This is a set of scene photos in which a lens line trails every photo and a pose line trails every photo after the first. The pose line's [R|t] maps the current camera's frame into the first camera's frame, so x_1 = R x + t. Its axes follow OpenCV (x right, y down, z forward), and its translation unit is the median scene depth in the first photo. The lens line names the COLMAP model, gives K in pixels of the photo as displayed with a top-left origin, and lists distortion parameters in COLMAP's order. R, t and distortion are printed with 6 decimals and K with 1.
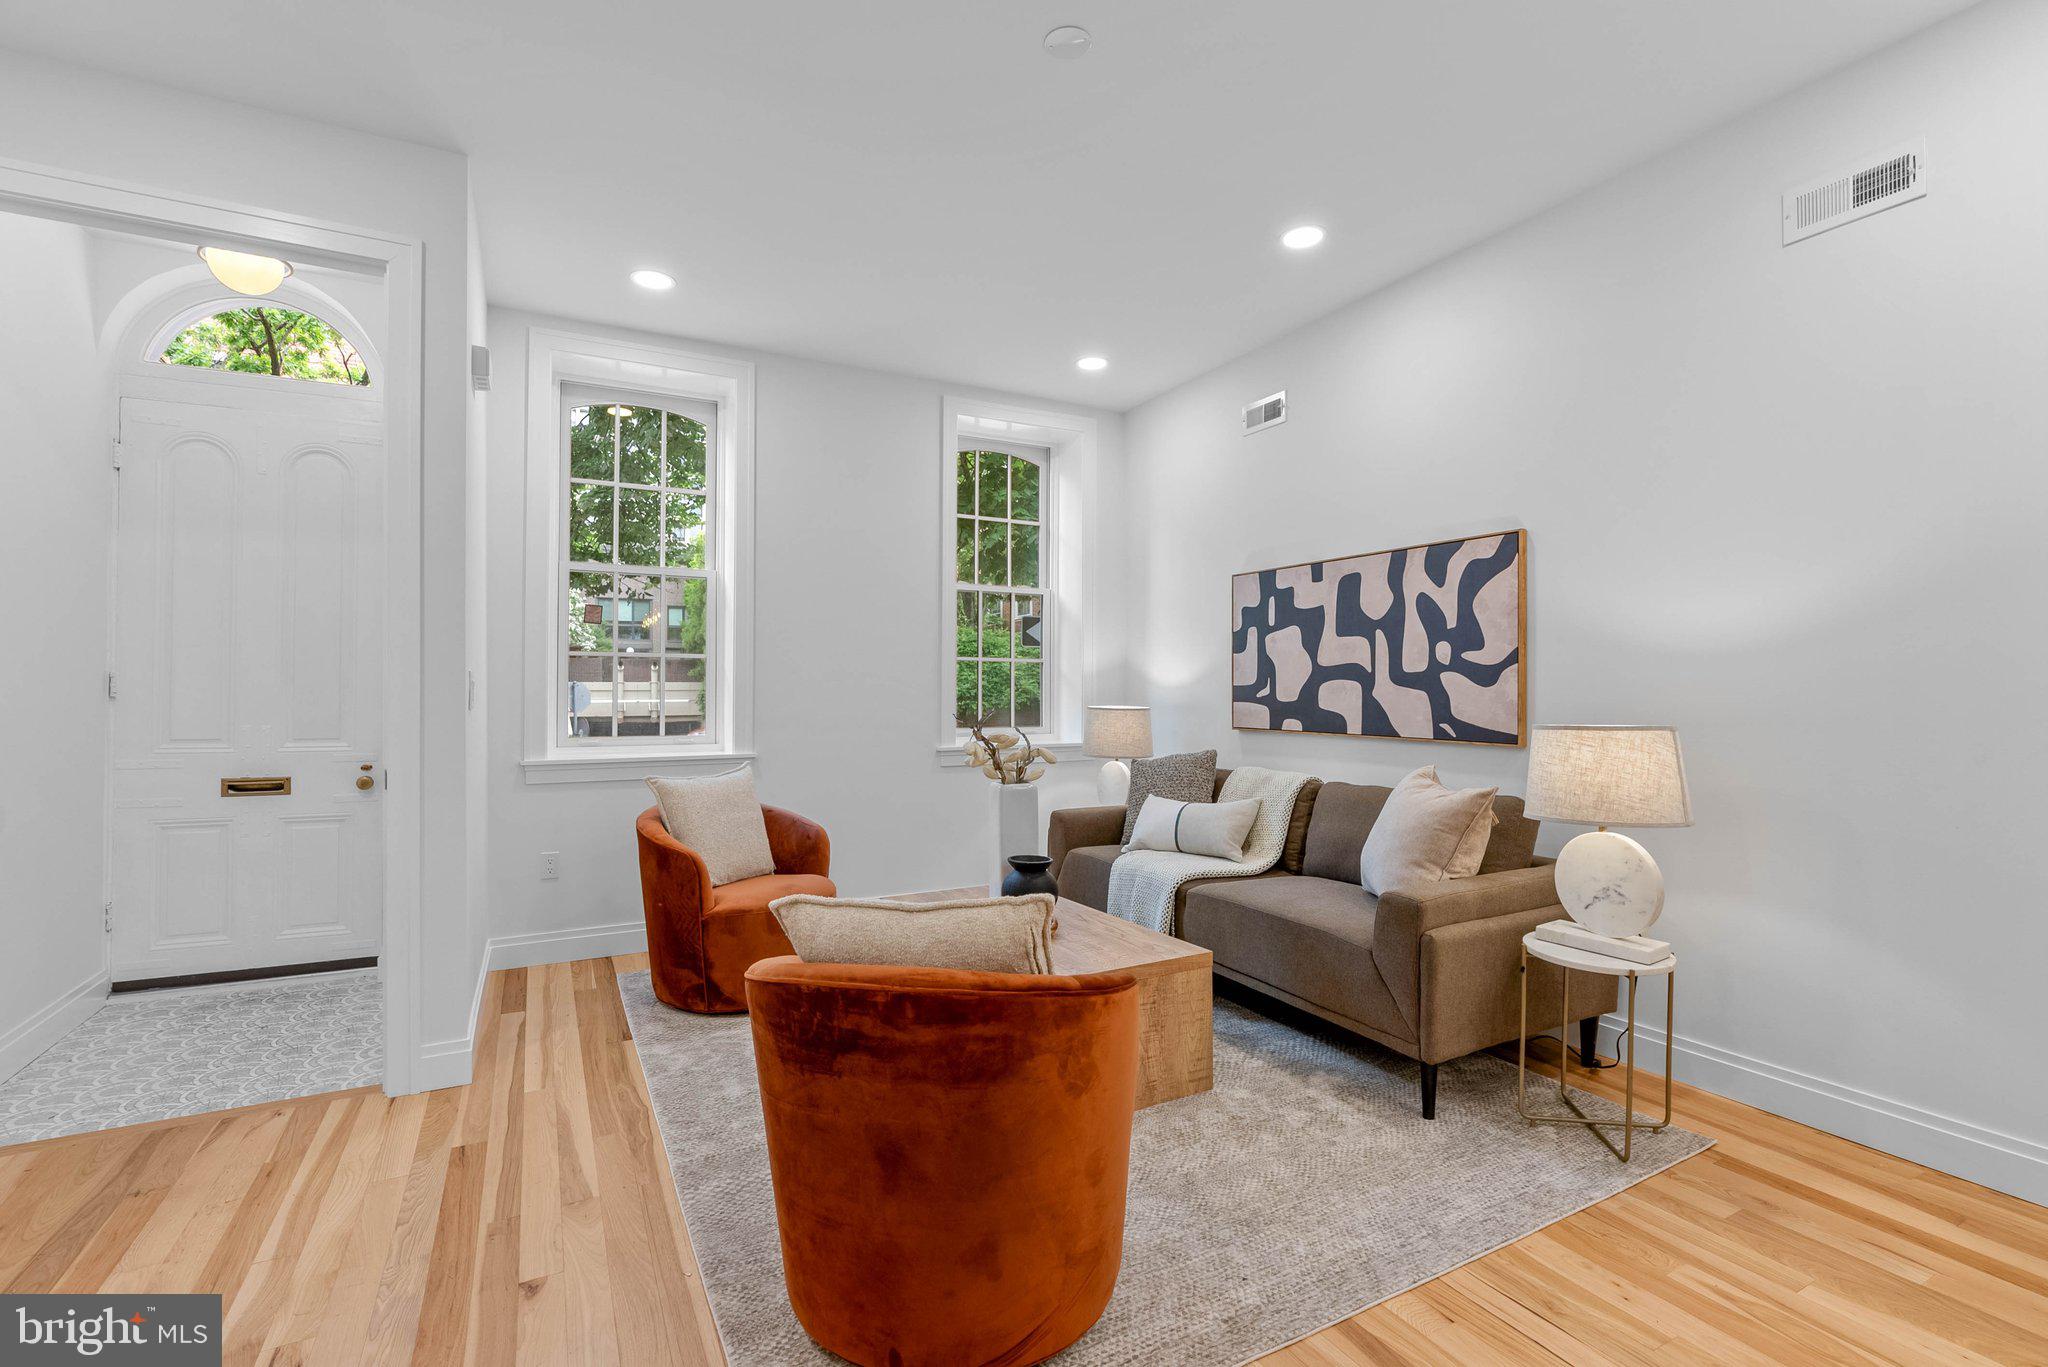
lens RADIAL K [[945.6, 0, 1025.0], [0, 945.6, 677.9], [0, 0, 1]] dist [-0.010159, 0.002497]
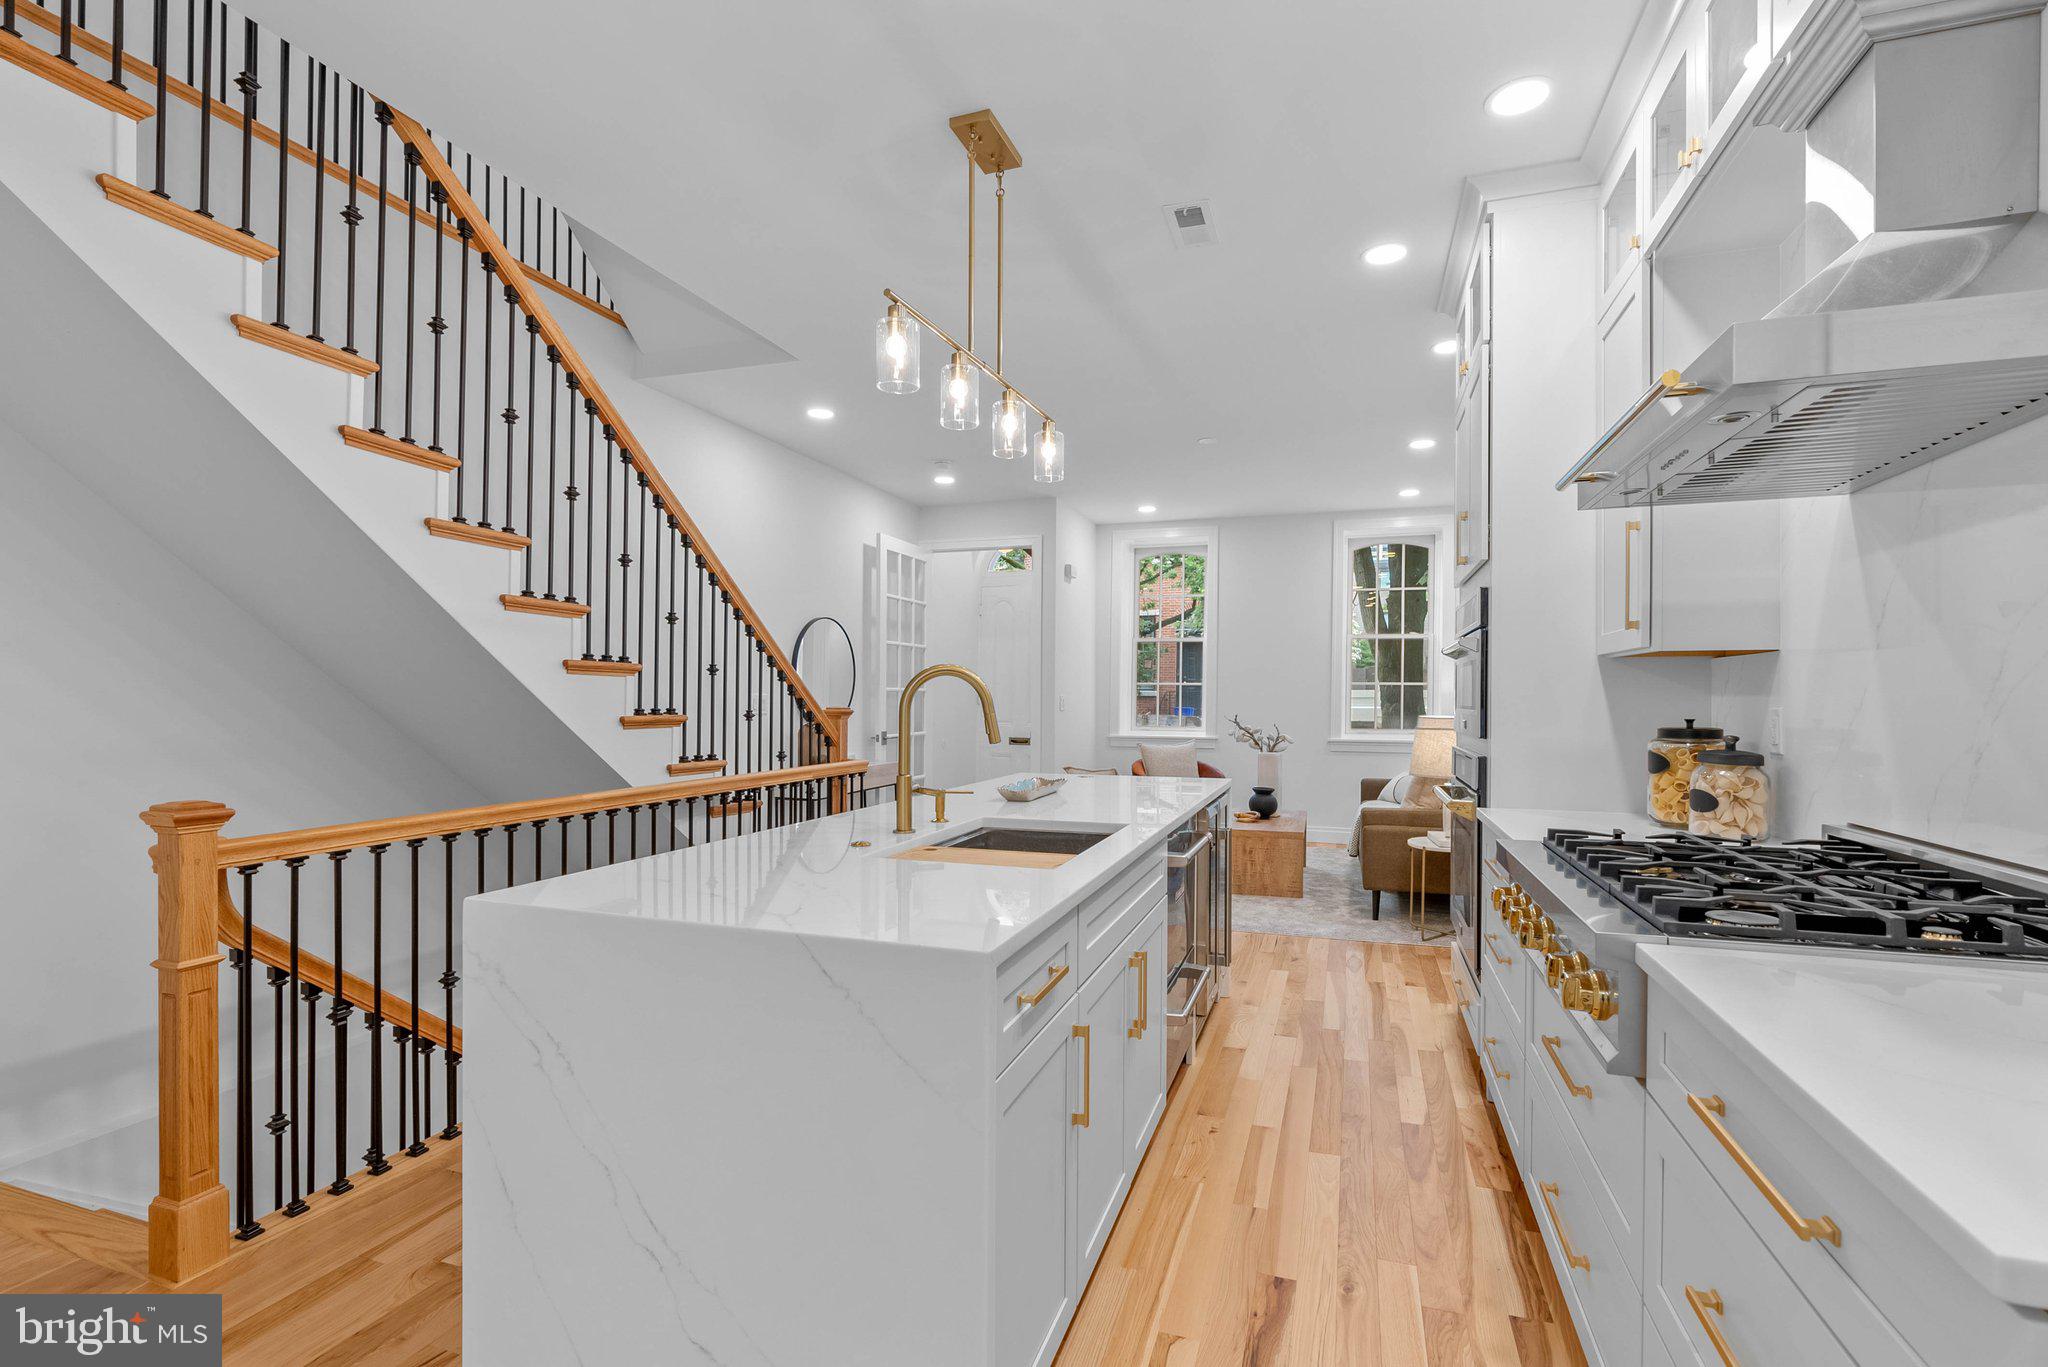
lens RADIAL K [[945.6, 0, 1023.4], [0, 945.6, 698.8], [0, 0, 1]] dist [-0.010159, 0.002497]
pose [[0.677999, 0.006243, -0.735036, 0.935825], [0.005888, 0.999886, 0.013924, -0.026314], [0.735039, -0.013768, 0.677885, -0.614472]]
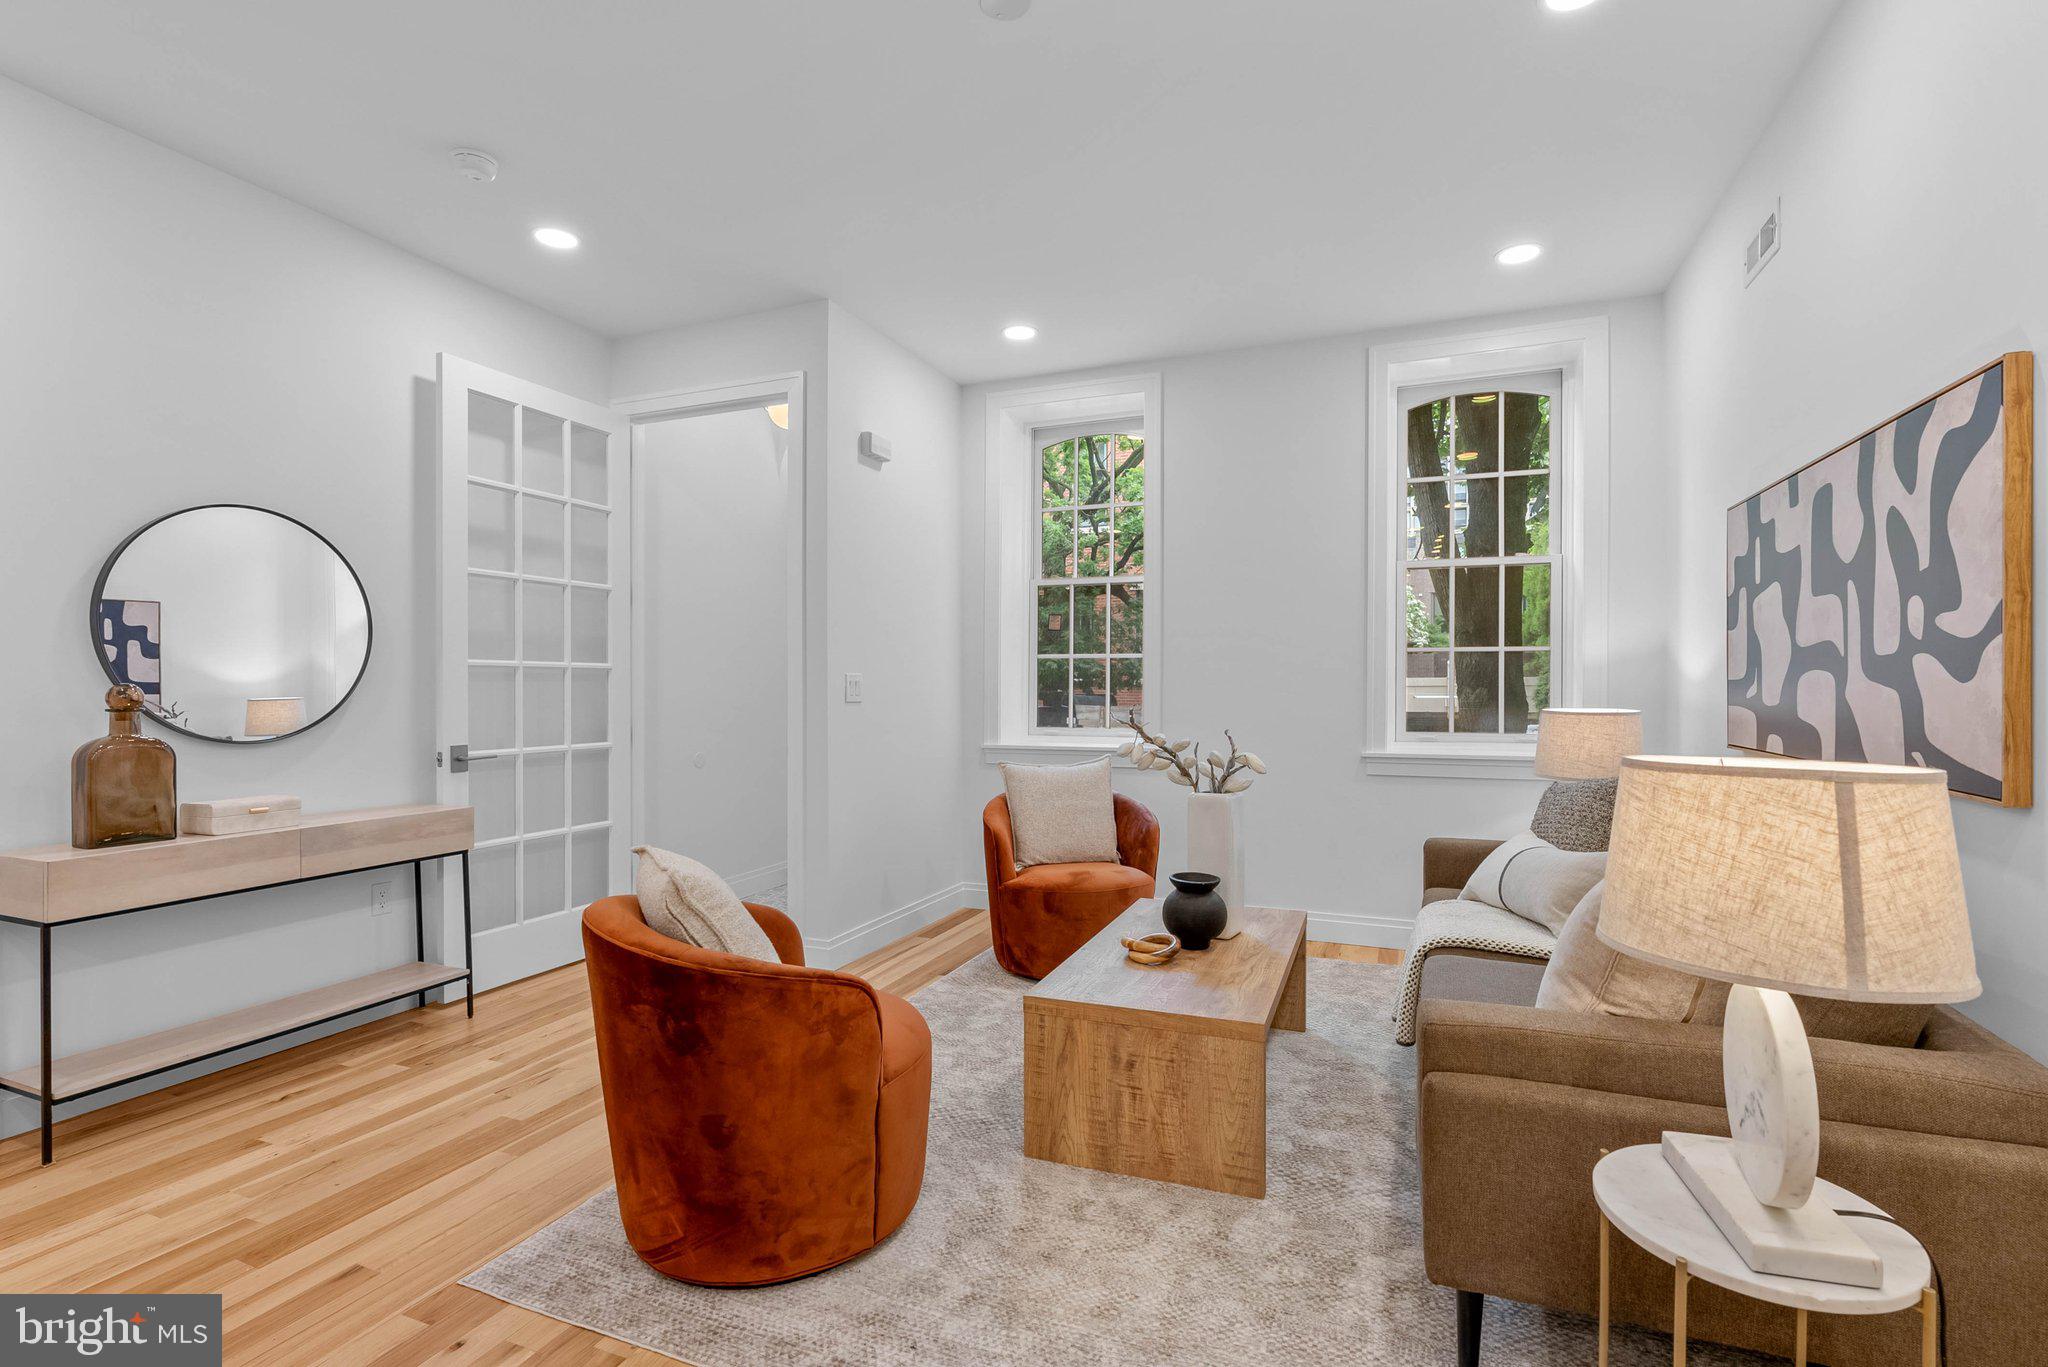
lens RADIAL K [[945.6, 0, 1021.1], [0, 945.6, 683.7], [0, 0, 1]] dist [-0.010159, 0.002497]
pose [[0.630228, -0.003546, -0.776402, 0.485555], [0.012257, 0.999910, 0.005382, 0.001478], [0.776314, -0.012908, 0.630215, 0.255922]]
